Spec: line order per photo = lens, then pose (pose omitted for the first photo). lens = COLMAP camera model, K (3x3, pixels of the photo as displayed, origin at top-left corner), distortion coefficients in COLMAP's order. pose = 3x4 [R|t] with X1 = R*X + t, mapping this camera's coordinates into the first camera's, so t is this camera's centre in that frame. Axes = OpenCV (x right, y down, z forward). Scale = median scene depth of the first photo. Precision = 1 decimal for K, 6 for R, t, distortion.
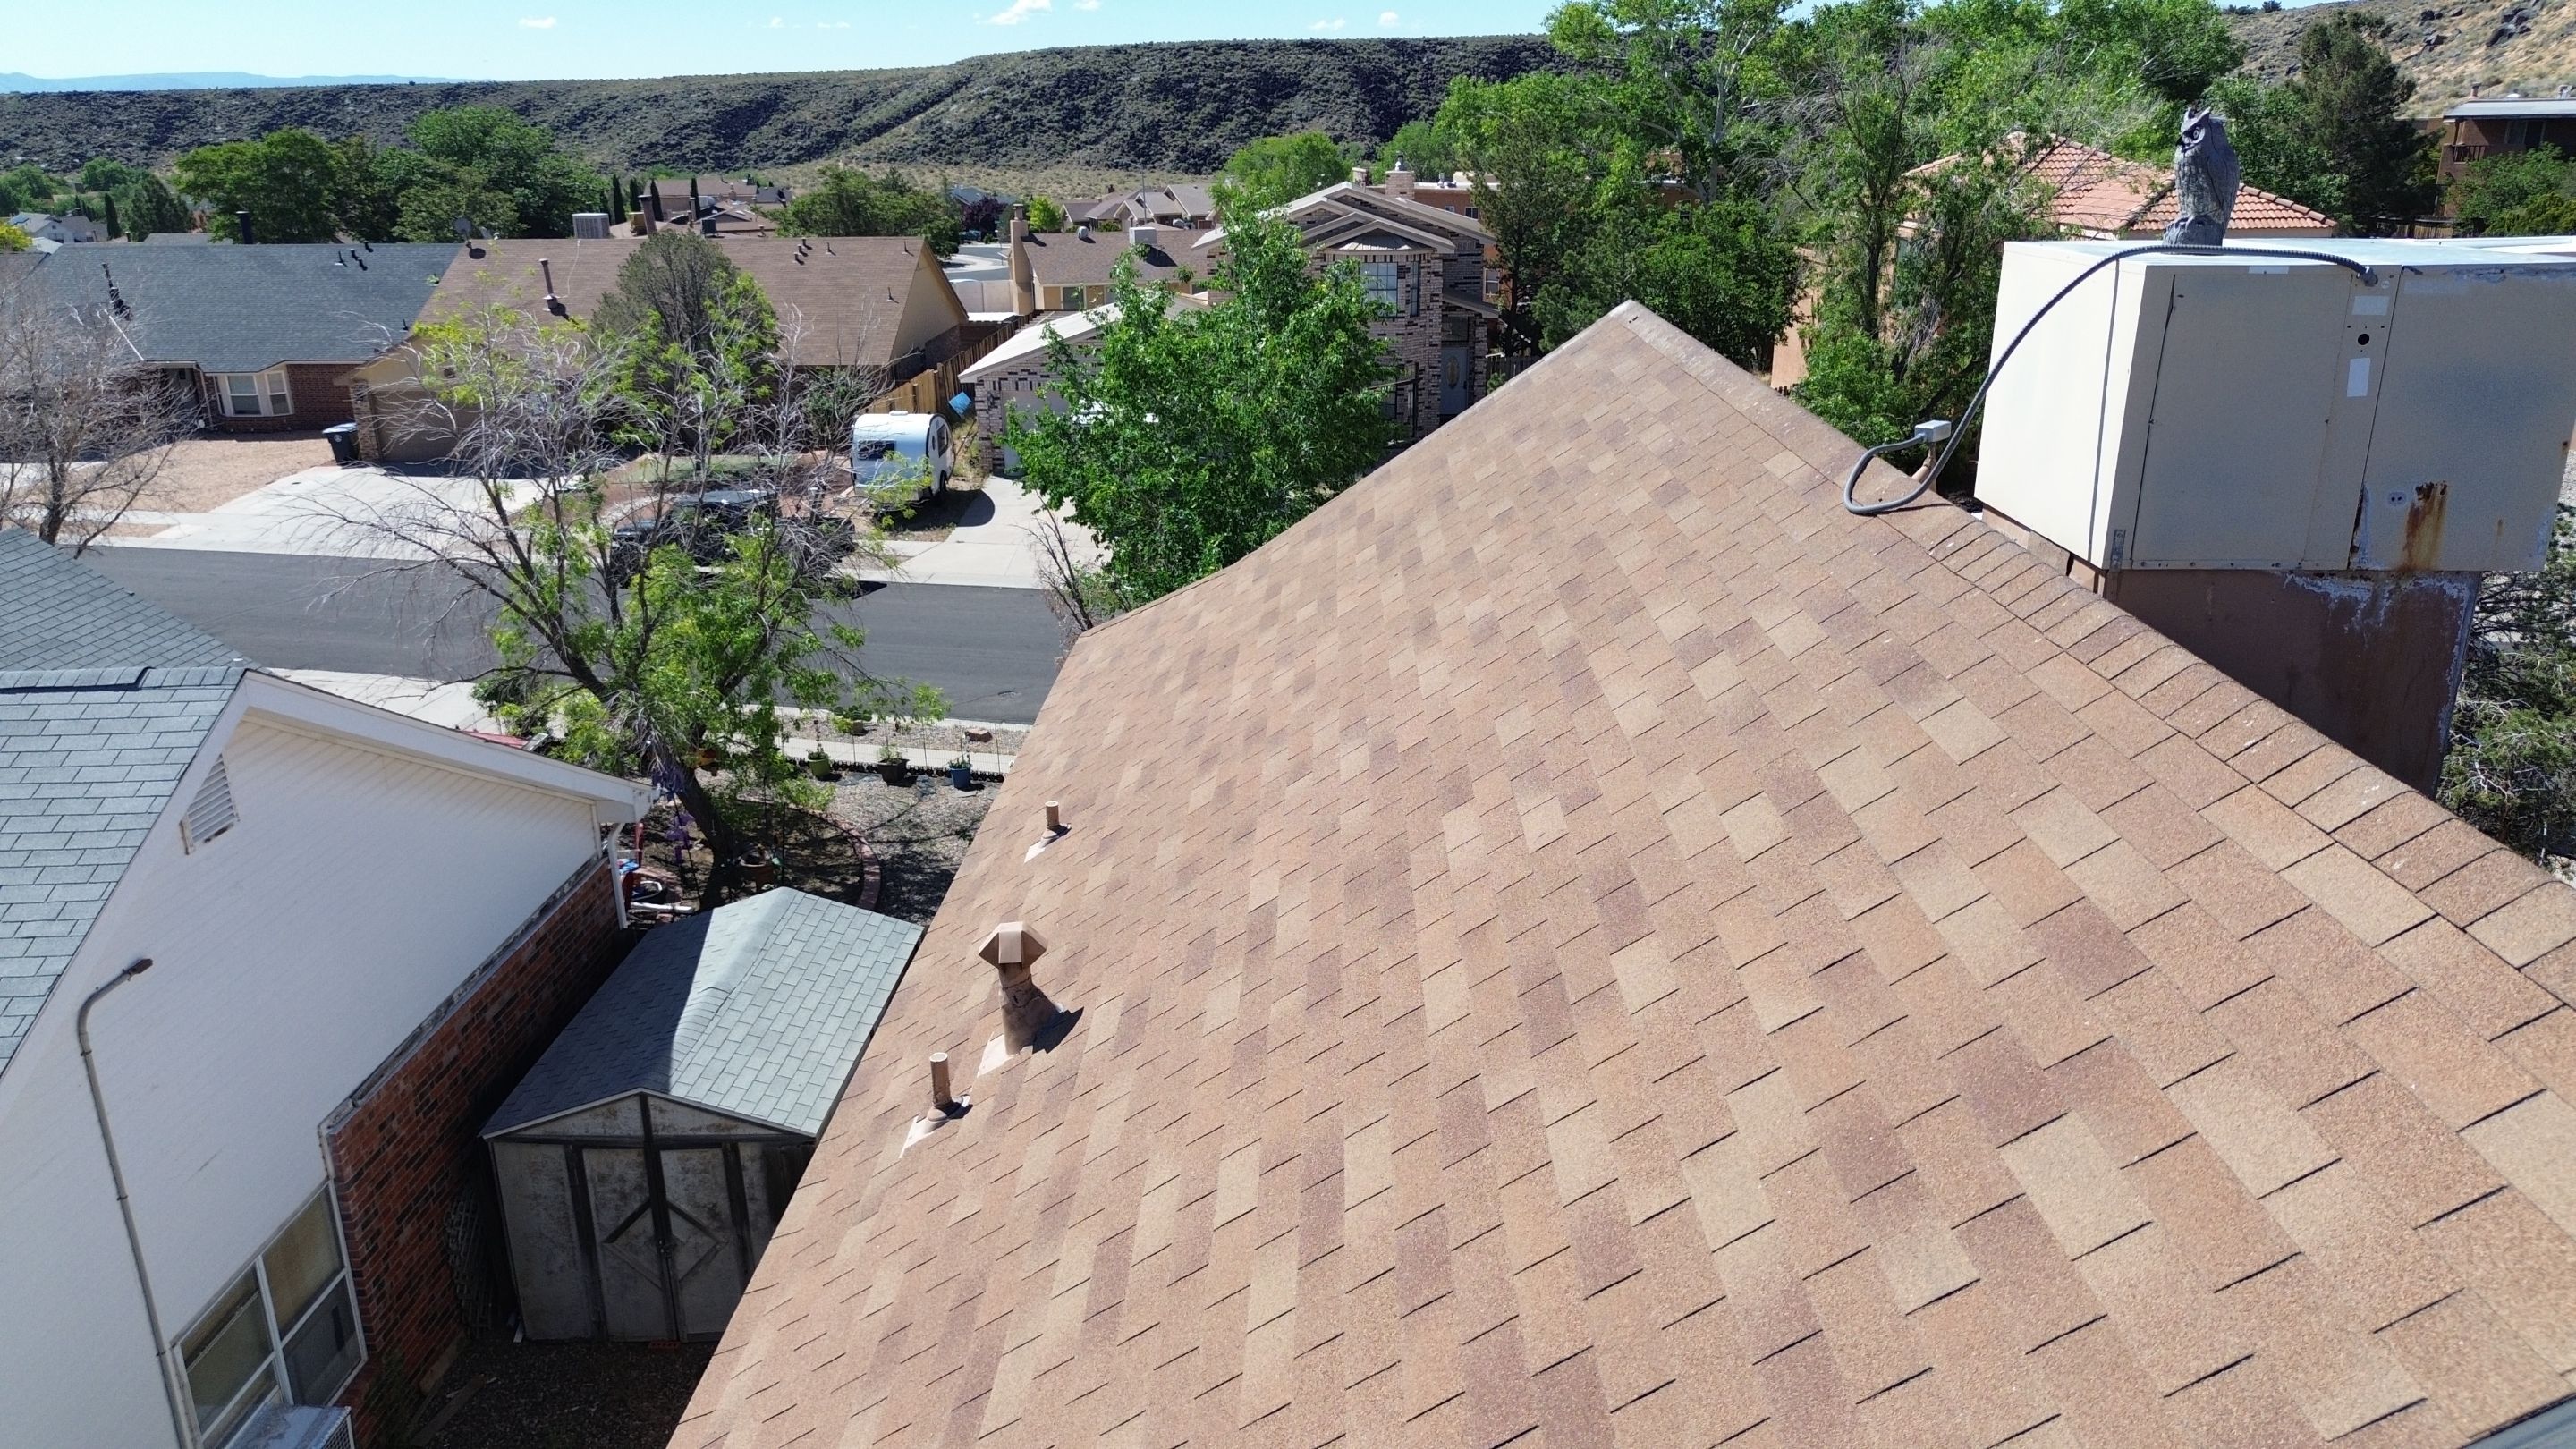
lens RADIAL K [[1835.2, 0, 1279.5], [0, 1835.2, 722.3], [0, 0, 1]] dist [0.070299, -0.067942]
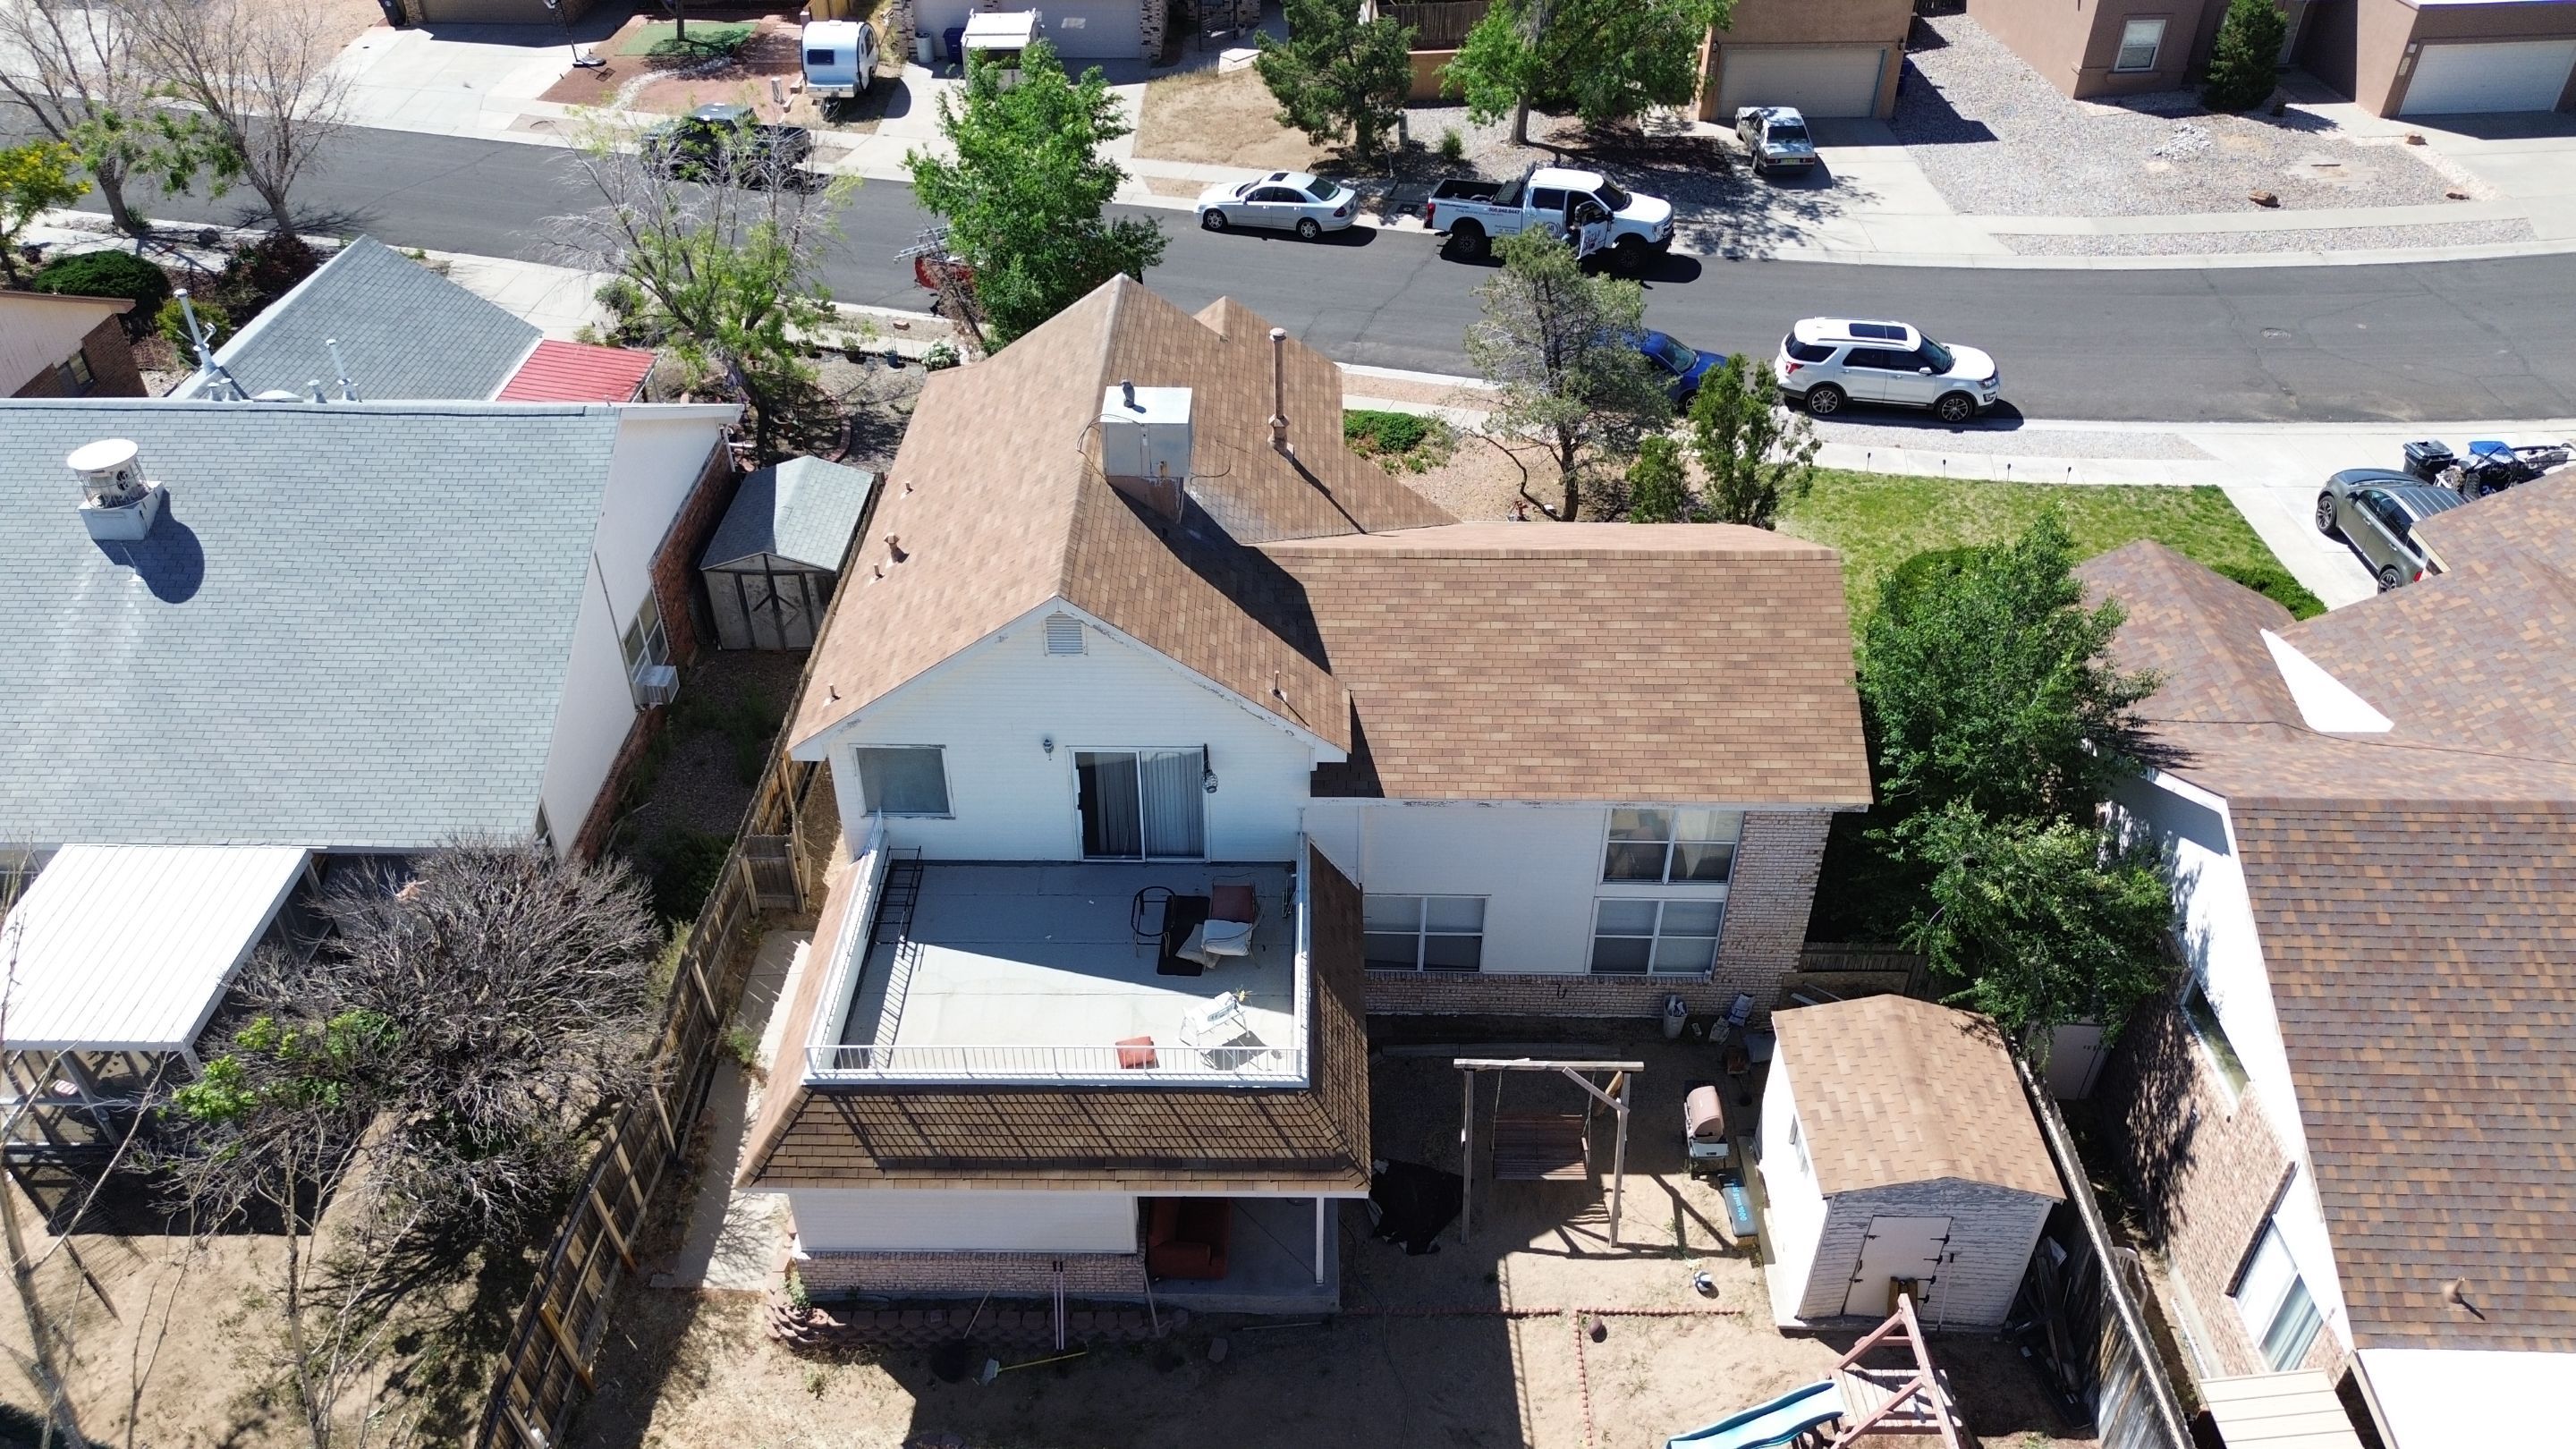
lens RADIAL K [[1835.2, 0, 1279.5], [0, 1835.2, 722.3], [0, 0, 1]] dist [0.070299, -0.067942]
pose [[0.999853, 0.002287, 0.016981, 0.294476], [-0.007533, 0.948808, 0.315762, -0.358050], [-0.015390, -0.315844, 0.948686, -1.379152]]
